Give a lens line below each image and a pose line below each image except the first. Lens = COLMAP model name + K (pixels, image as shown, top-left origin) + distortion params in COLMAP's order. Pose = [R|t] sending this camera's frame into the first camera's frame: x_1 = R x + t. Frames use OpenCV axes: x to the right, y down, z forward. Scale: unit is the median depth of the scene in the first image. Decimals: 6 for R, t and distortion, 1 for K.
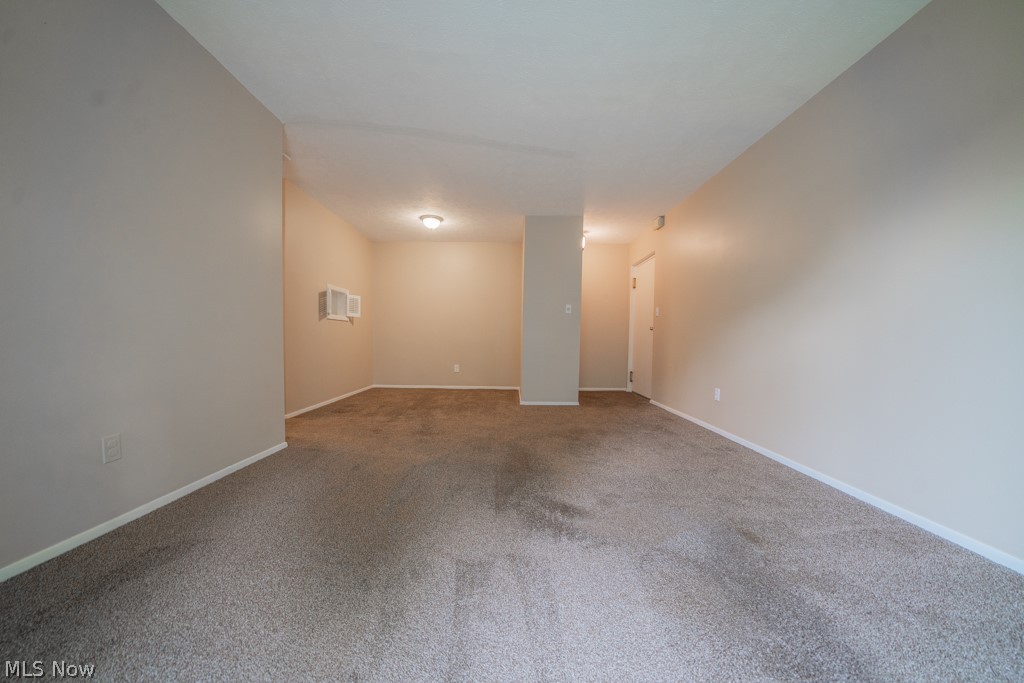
lens RADIAL K [[353.2, 0, 501.4], [0, 353.2, 355.3], [0, 0, 1]] dist [-0.029090, 0.003546]
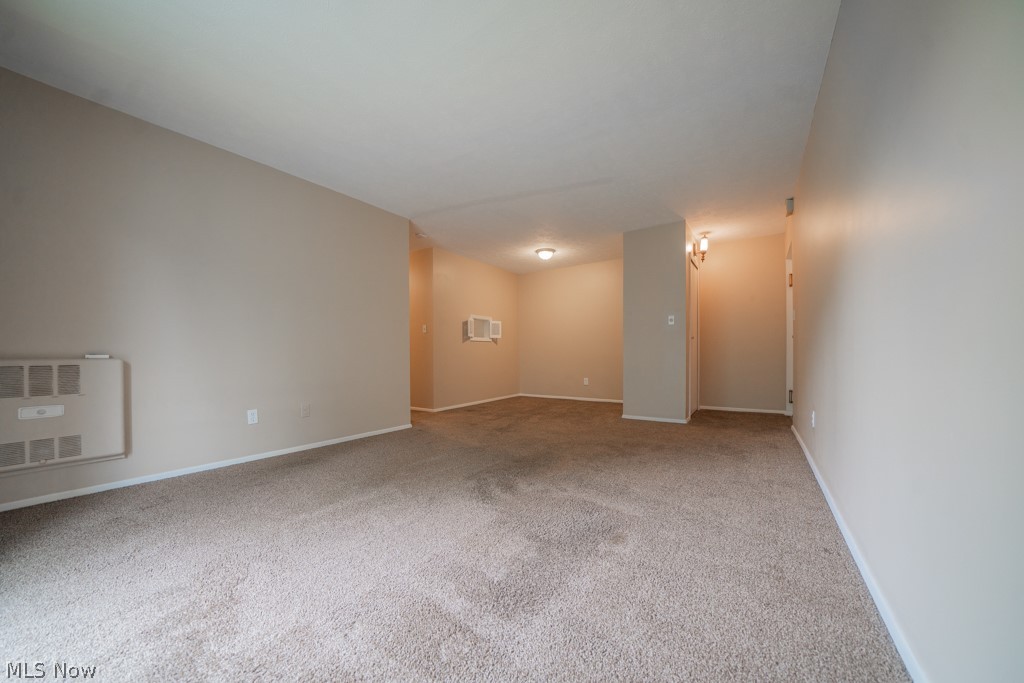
lens RADIAL K [[353.2, 0, 501.4], [0, 353.2, 355.3], [0, 0, 1]] dist [-0.029090, 0.003546]
pose [[0.818589, -0.017707, -0.574106, 0.351233], [-0.007252, 0.999126, -0.041157, 0.005005], [0.574334, 0.037854, 0.817746, -0.028488]]
